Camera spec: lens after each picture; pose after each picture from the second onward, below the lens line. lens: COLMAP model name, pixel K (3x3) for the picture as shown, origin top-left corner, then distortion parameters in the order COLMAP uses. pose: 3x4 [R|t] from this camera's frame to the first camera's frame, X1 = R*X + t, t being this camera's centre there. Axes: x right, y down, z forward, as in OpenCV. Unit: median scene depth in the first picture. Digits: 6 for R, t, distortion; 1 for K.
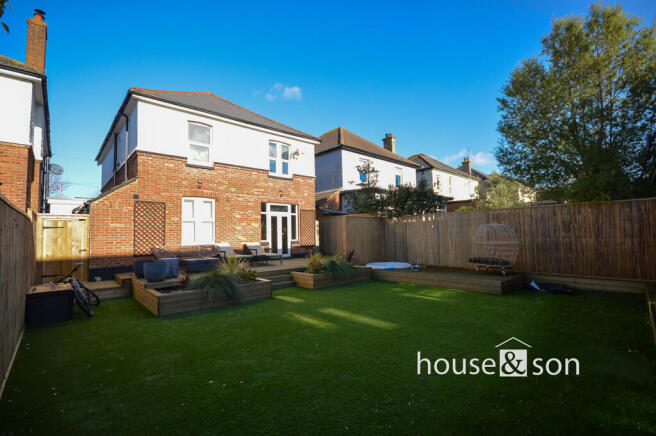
lens RADIAL K [[290.8, 0, 327.0], [0, 290.8, 220.1], [0, 0, 1]] dist [0.017730, -0.016670]
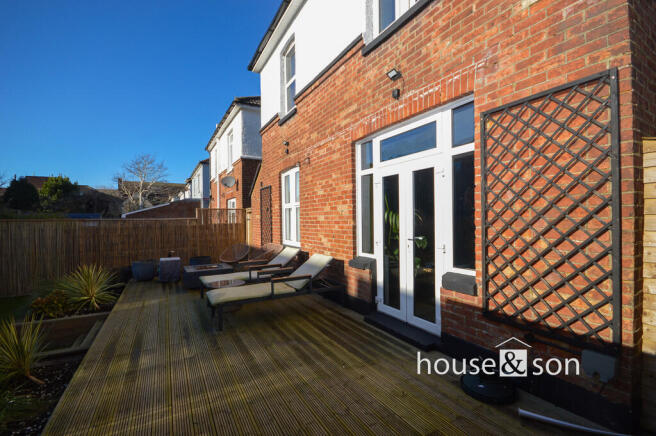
lens RADIAL K [[295.3, 0, 326.6], [0, 295.3, 219.9], [0, 0, 1]] dist [0.003471, 0.000385]
pose [[-0.230974, 0.027066, -0.972583, 0.128787], [0.071389, 0.997390, 0.010803, 0.024040], [0.970337, -0.066937, -0.232303, 1.044191]]
